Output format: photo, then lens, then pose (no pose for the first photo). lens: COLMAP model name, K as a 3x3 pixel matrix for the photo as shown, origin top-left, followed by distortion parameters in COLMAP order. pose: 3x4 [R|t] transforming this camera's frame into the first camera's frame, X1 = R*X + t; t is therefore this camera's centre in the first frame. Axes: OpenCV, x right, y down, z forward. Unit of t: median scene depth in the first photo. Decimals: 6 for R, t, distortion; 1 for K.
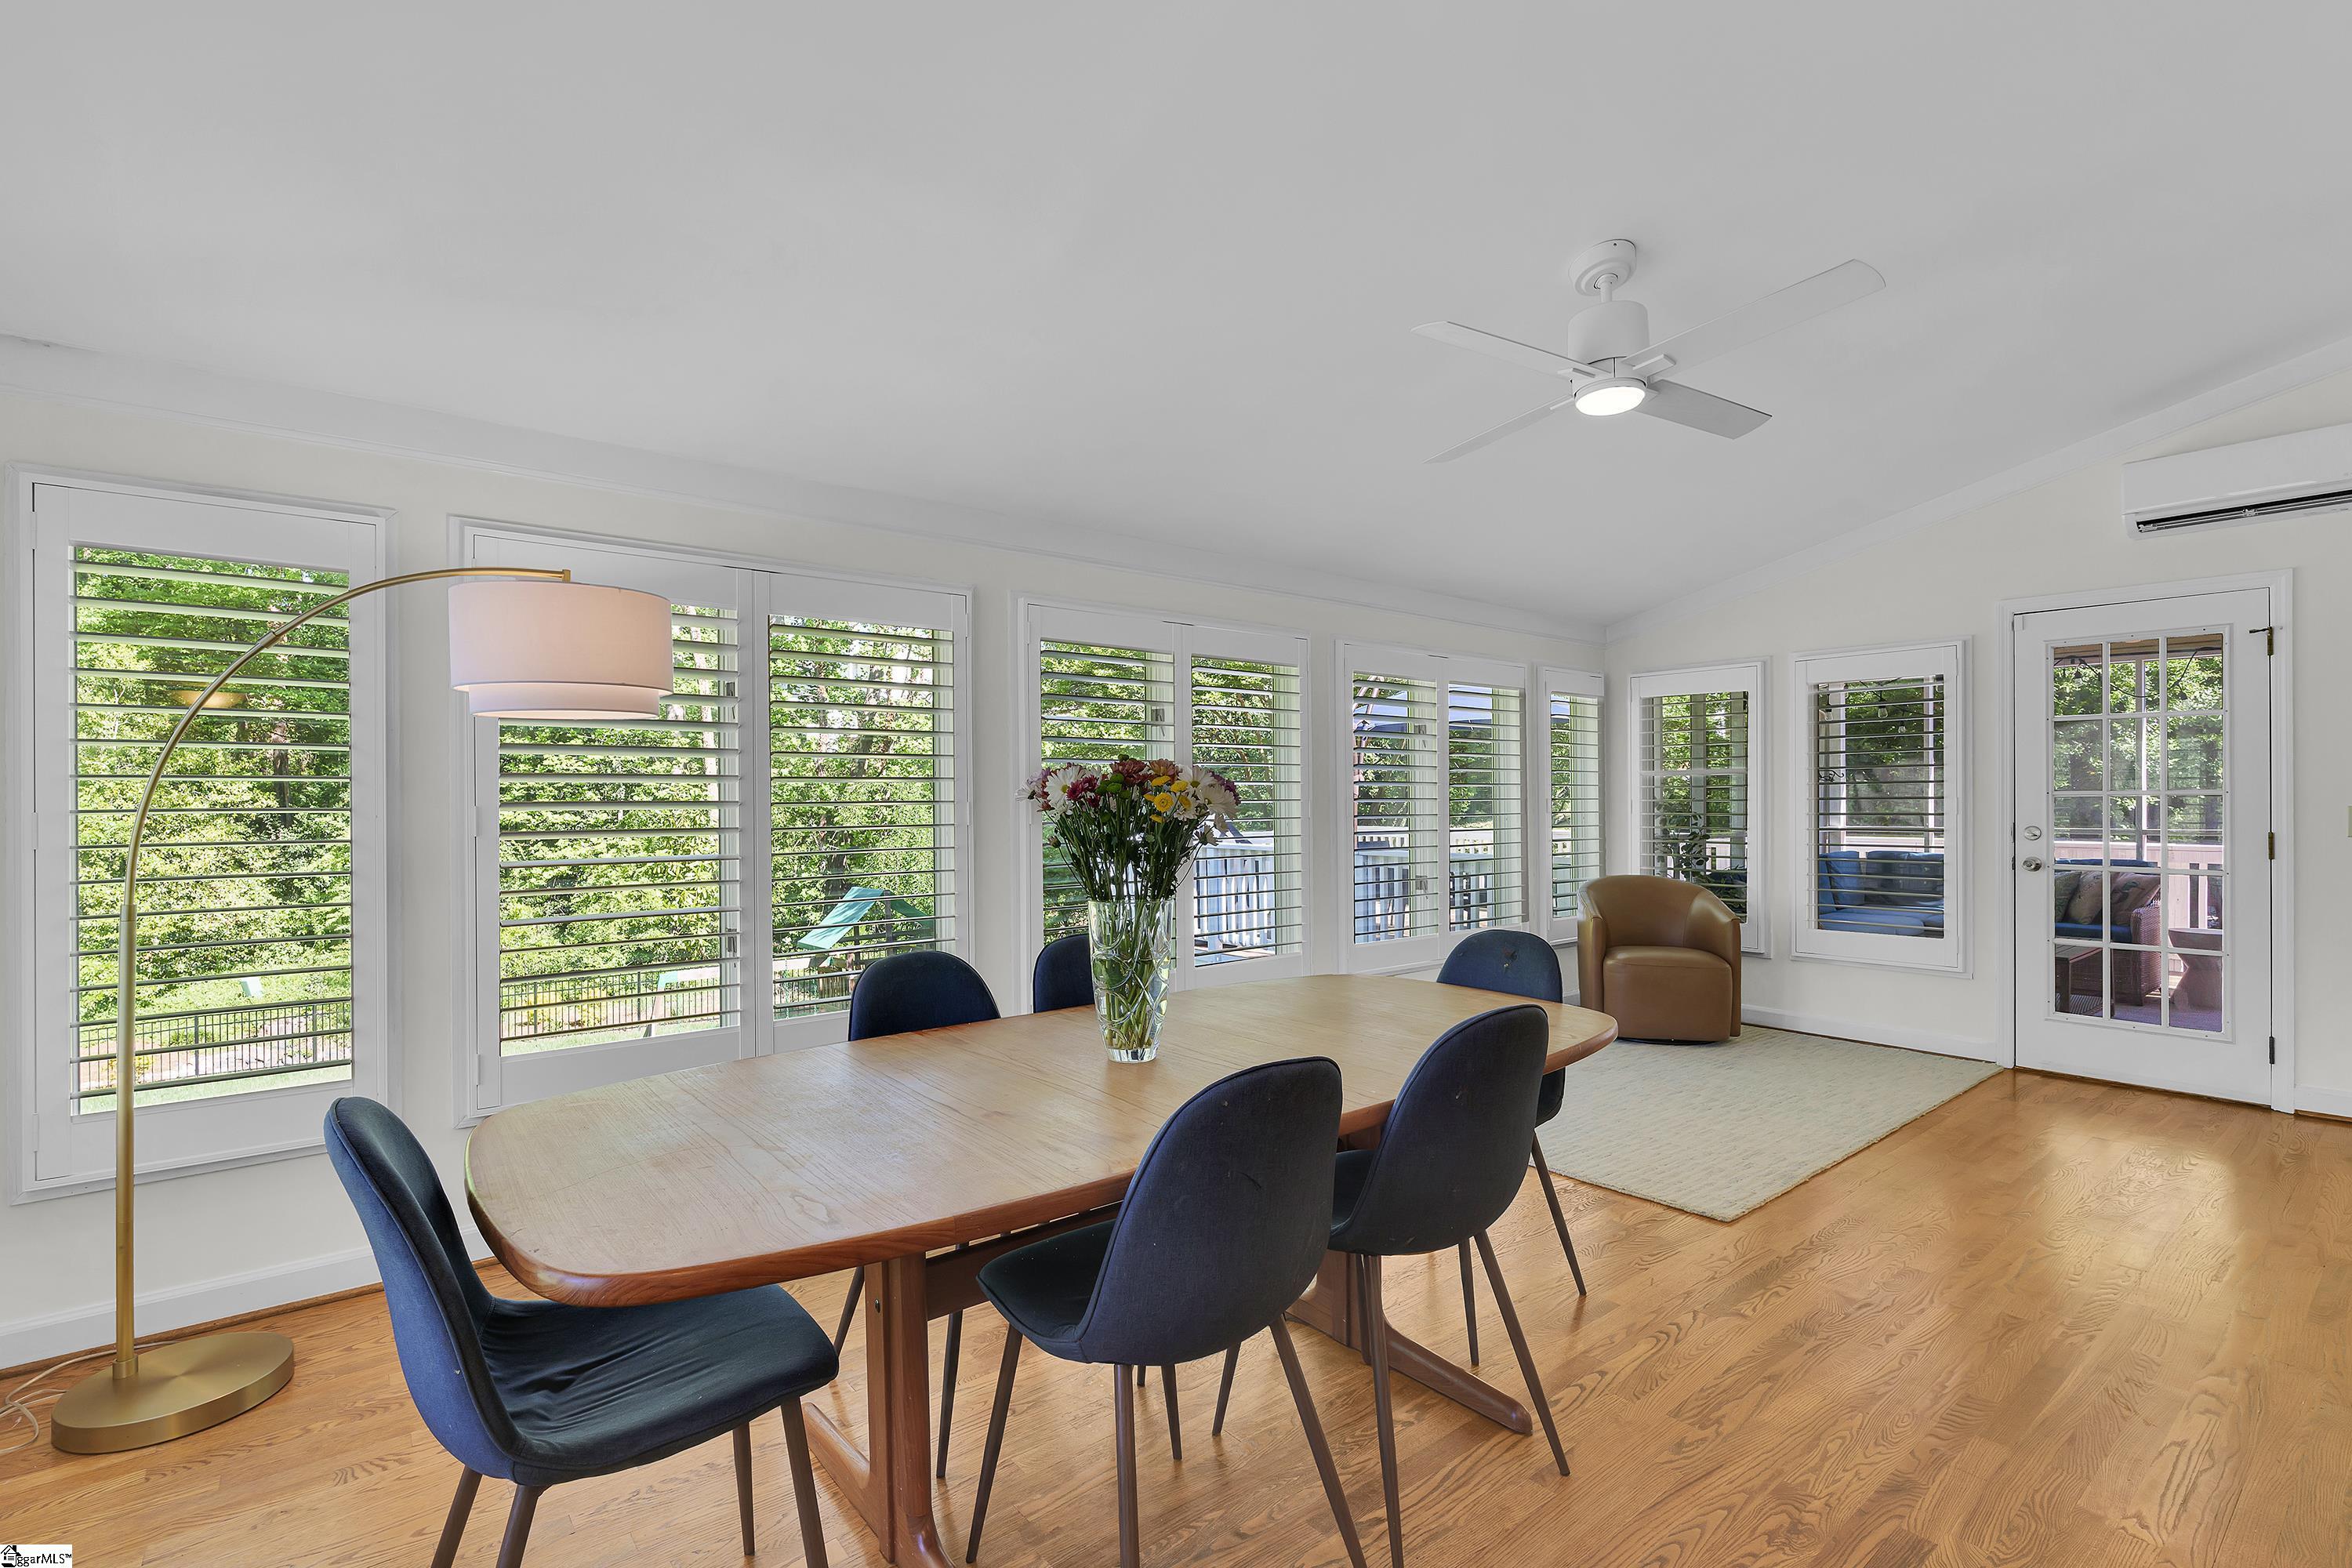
lens RADIAL K [[1062.7, 0, 1178.2], [0, 1062.7, 797.3], [0, 0, 1]] dist [-0.000749, 0.000136]
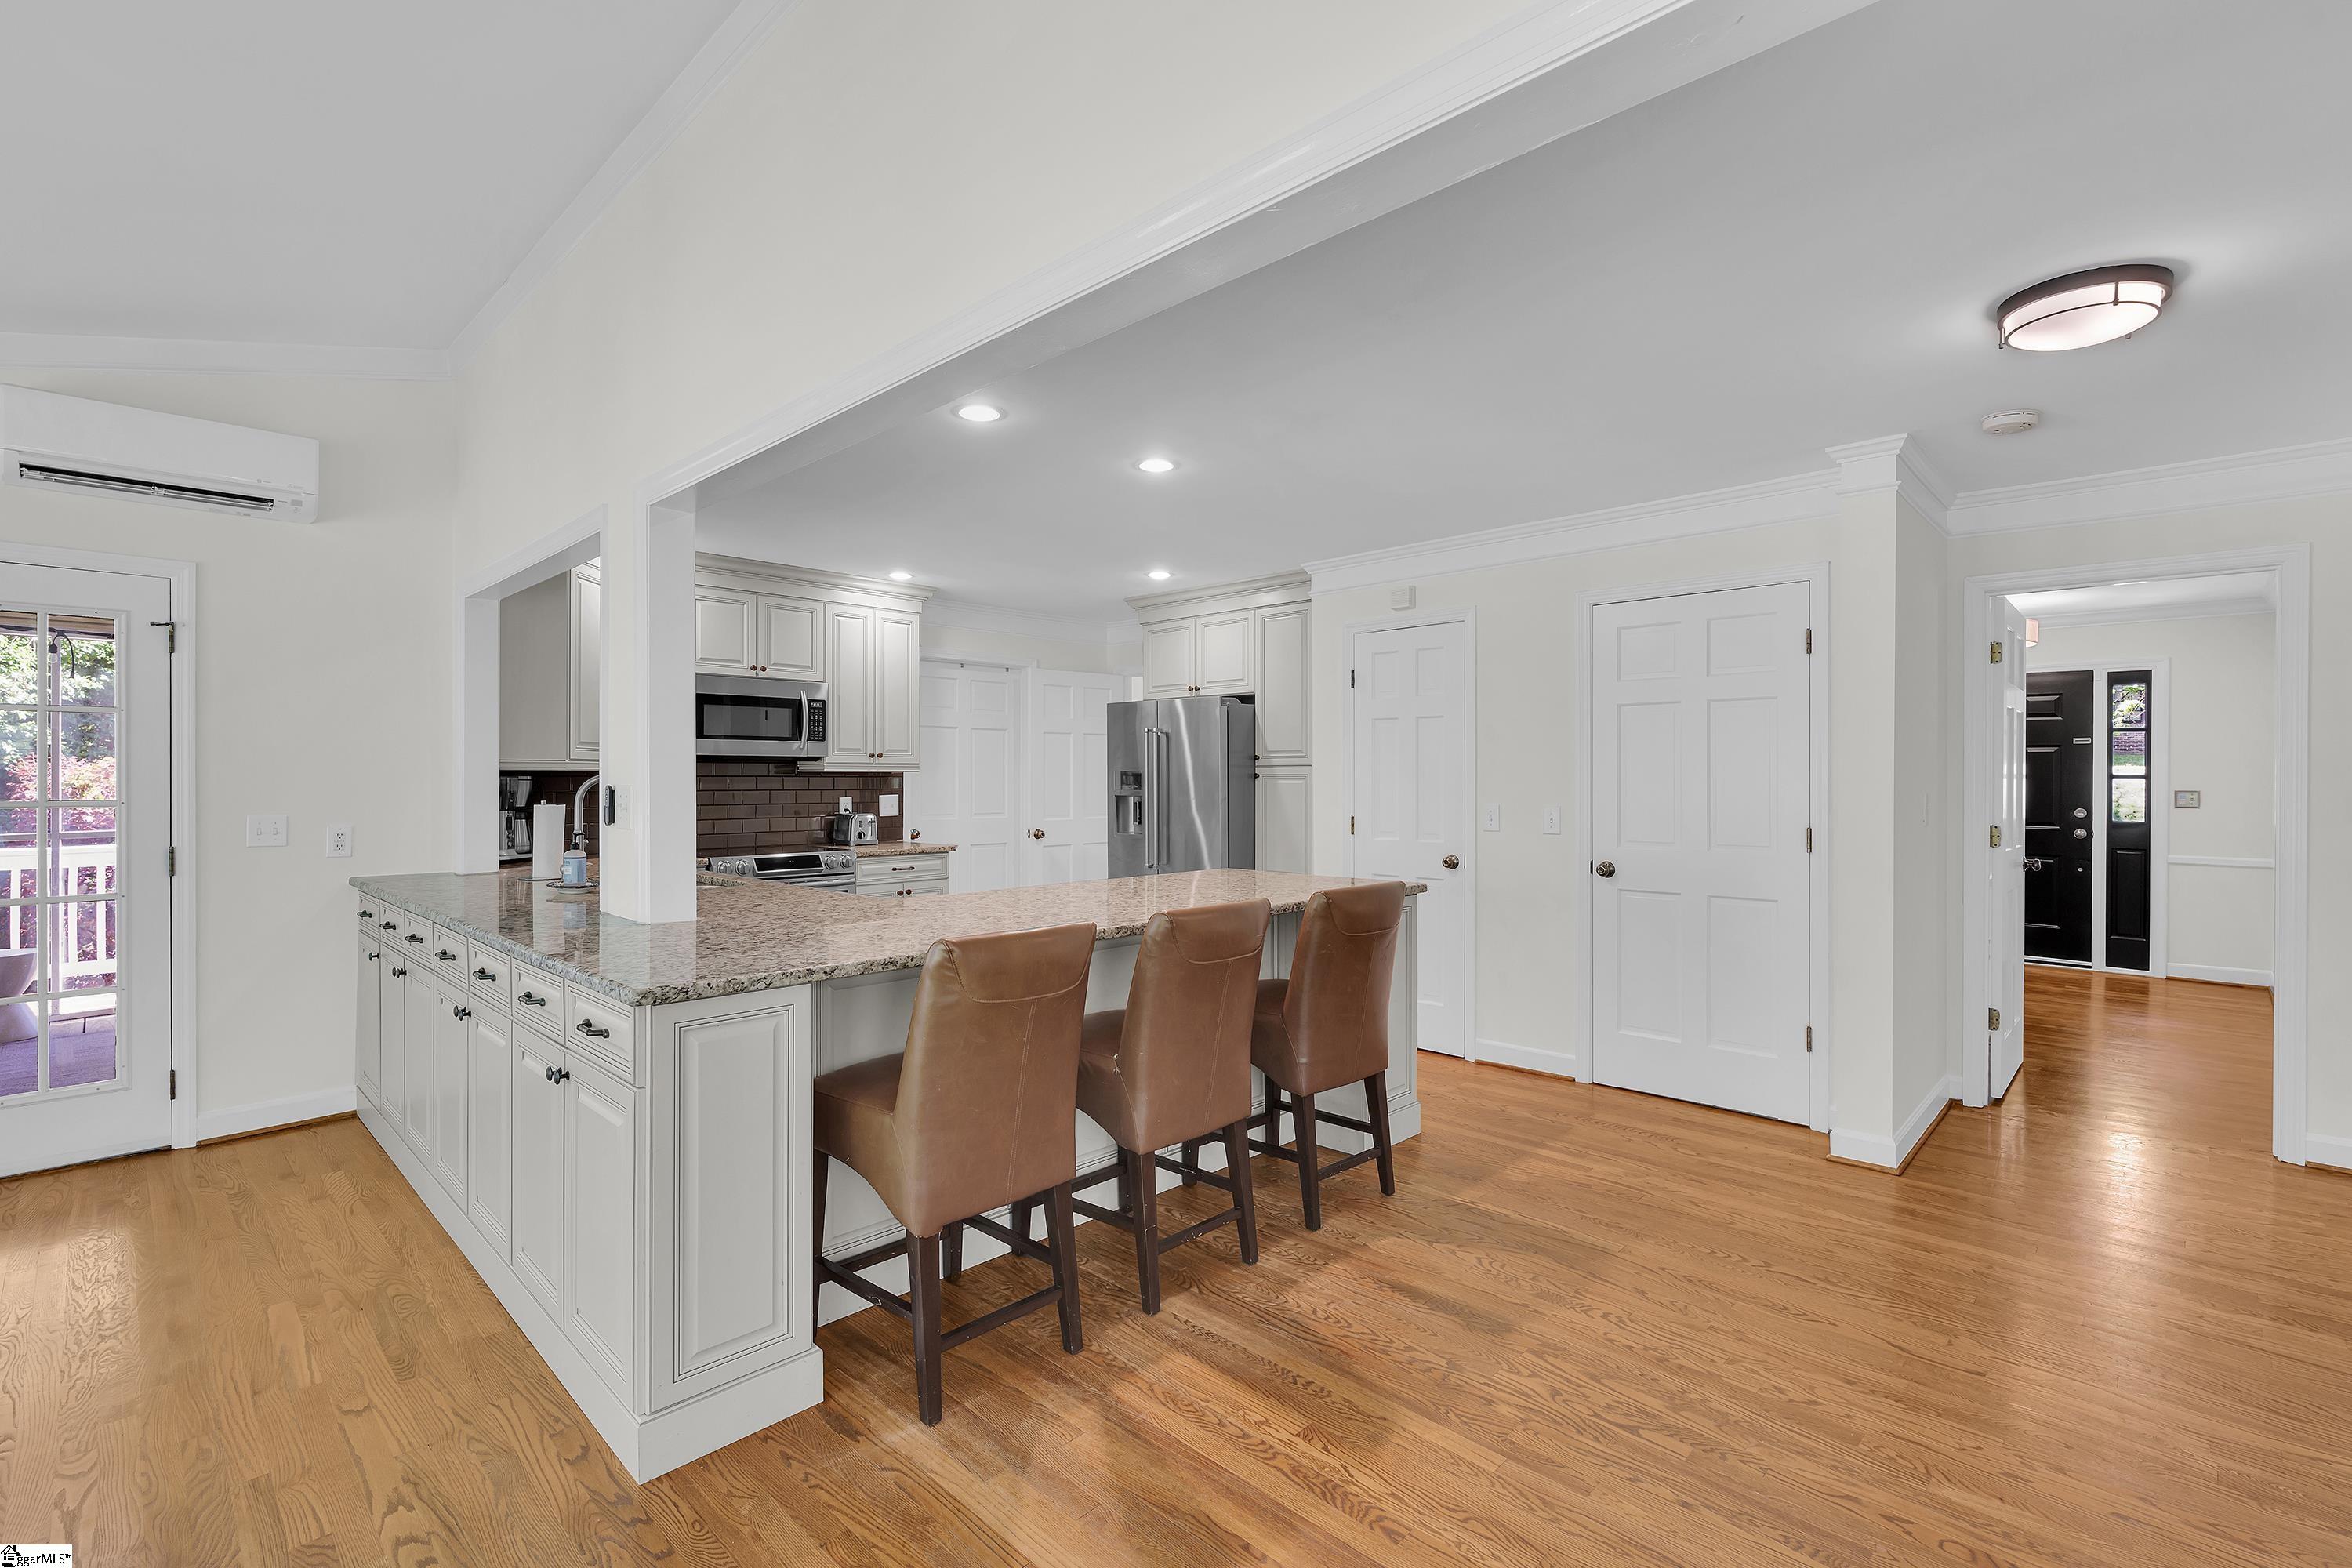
lens RADIAL K [[1053.7, 0, 1164.0], [0, 1053.7, 786.0], [0, 0, 1]] dist [-0.001879, 0.000277]
pose [[-0.110737, -0.002902, 0.993846, 0.024302], [-0.000327, 0.999996, 0.002884, -0.016085], [-0.993850, -0.000006, -0.110737, 0.180796]]
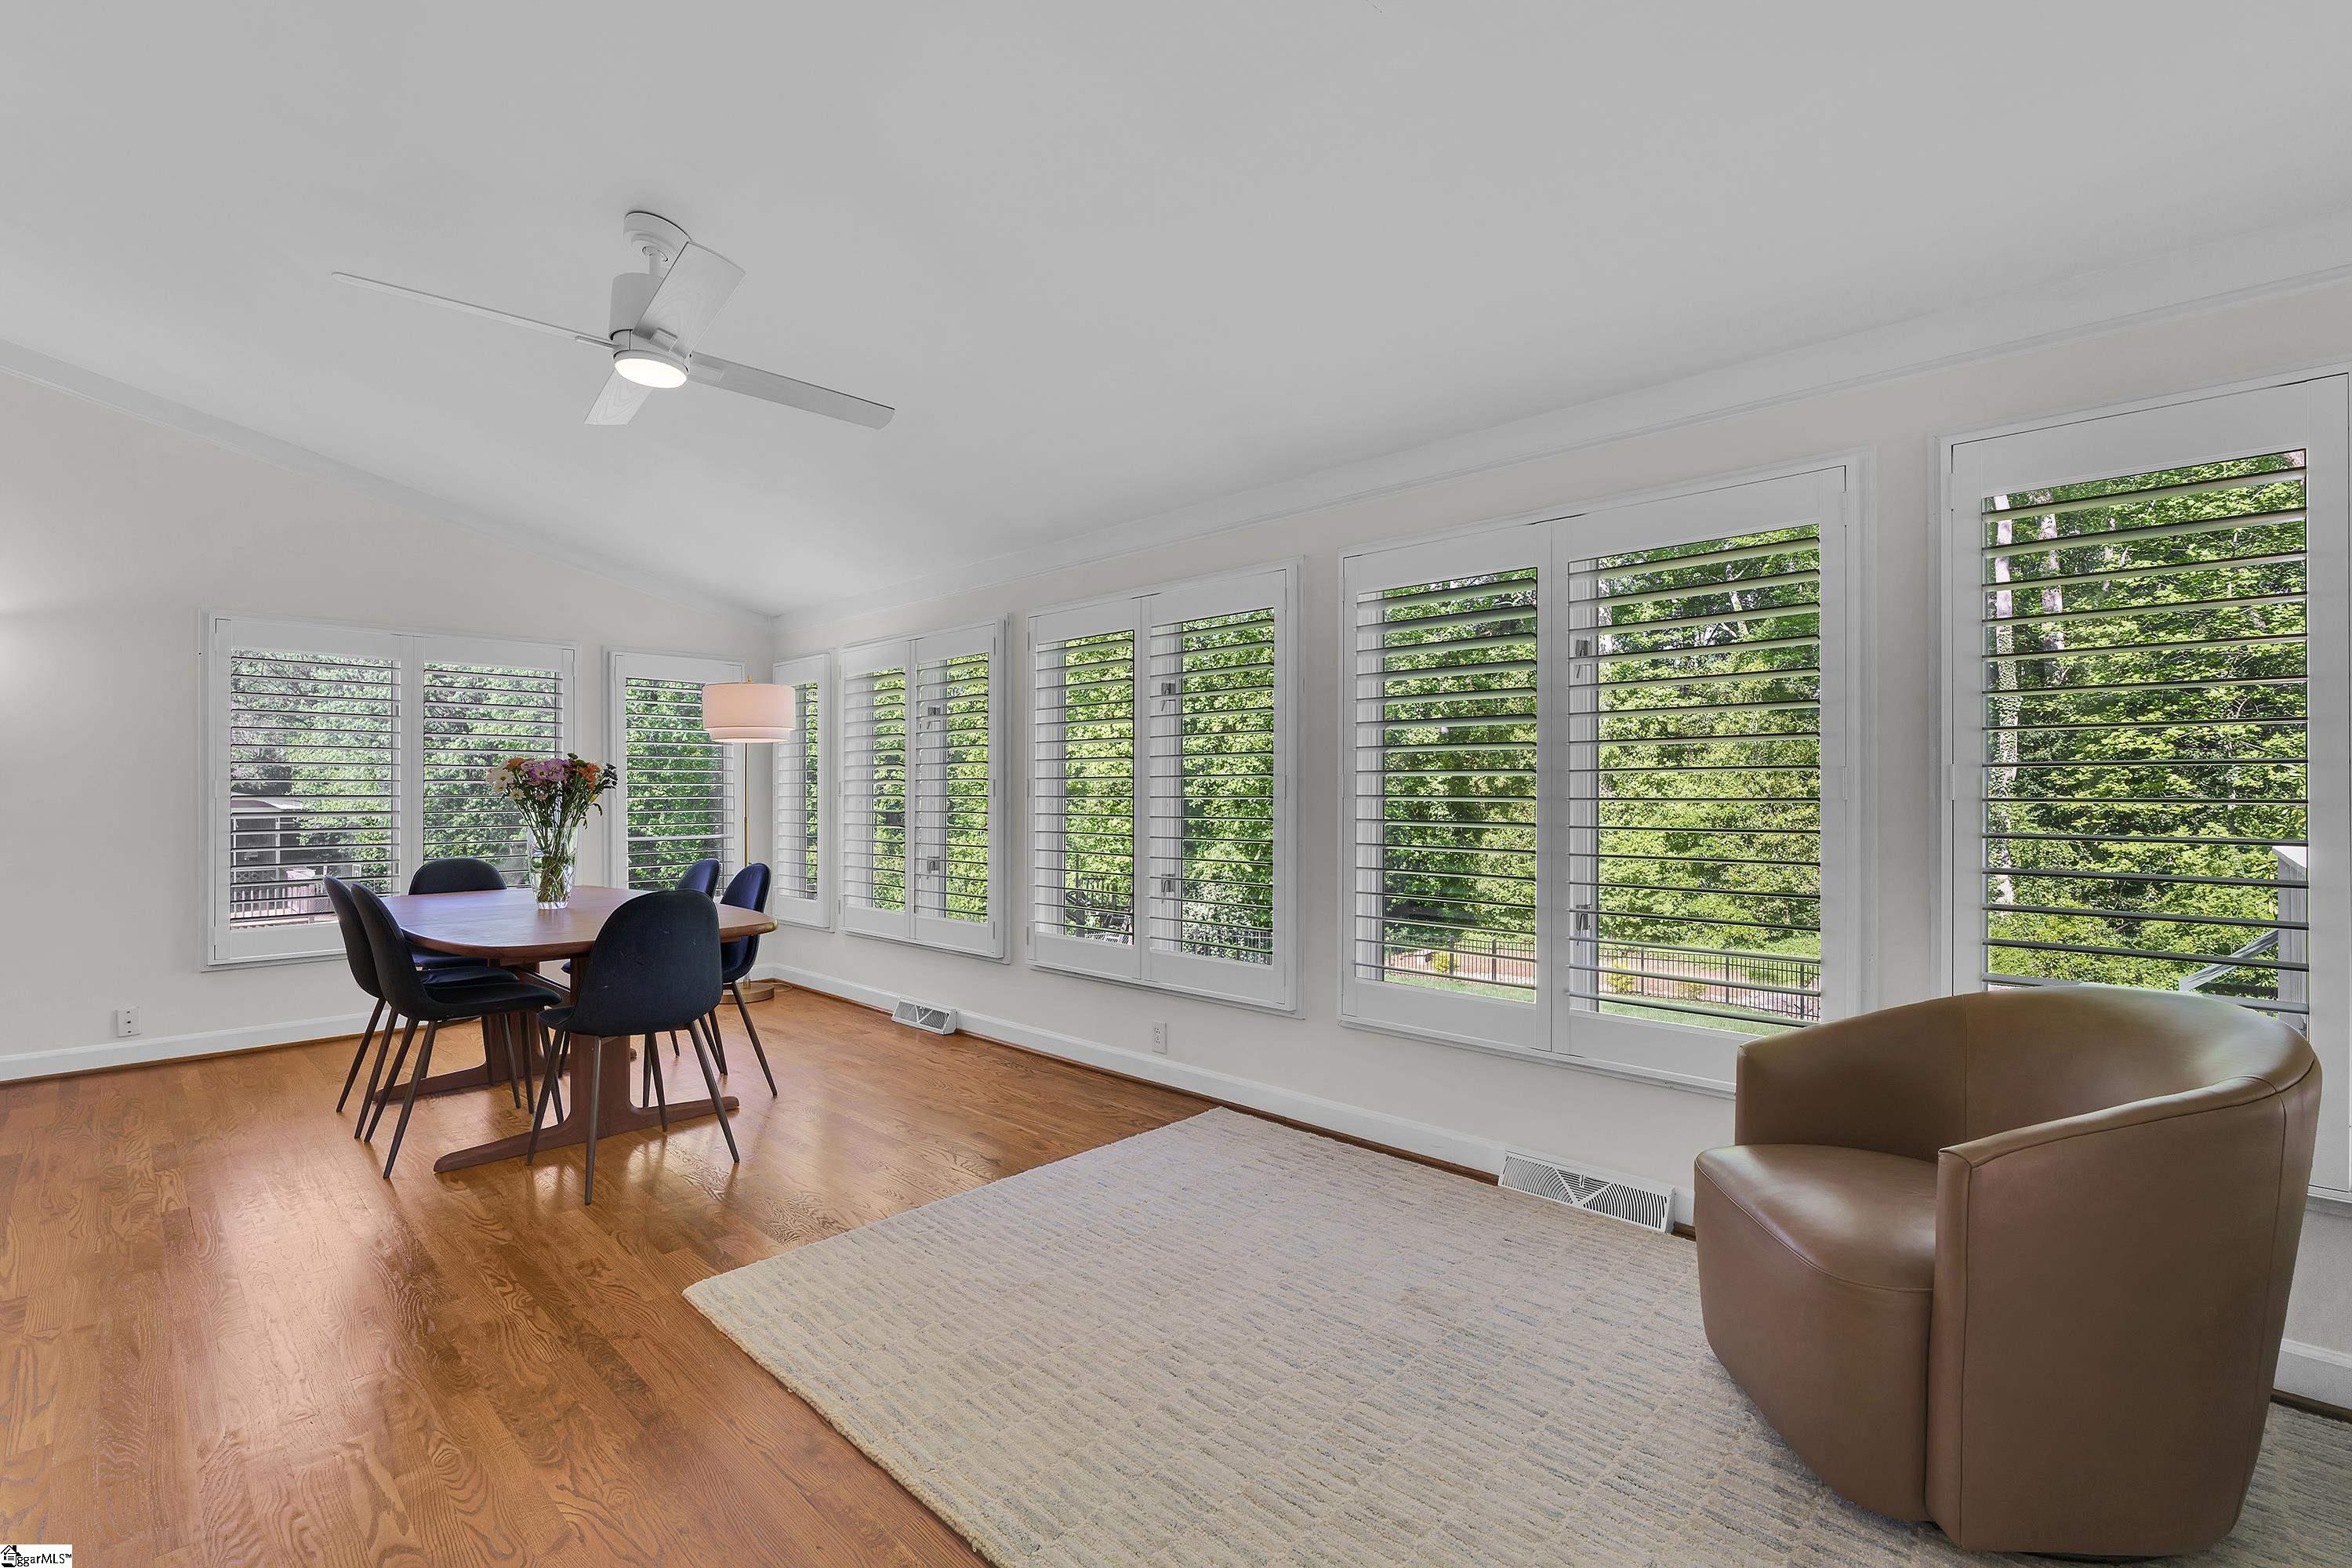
lens RADIAL K [[1034.2, 0, 1172.2], [0, 1034.2, 786.8], [0, 0, 1]] dist [-0.000623, 0.000318]
pose [[0.136617, 0.003044, -0.990619, 0.692055], [0.000765, 0.999995, 0.003178, 0.008700], [0.990624, -0.001192, 0.136614, 0.653988]]
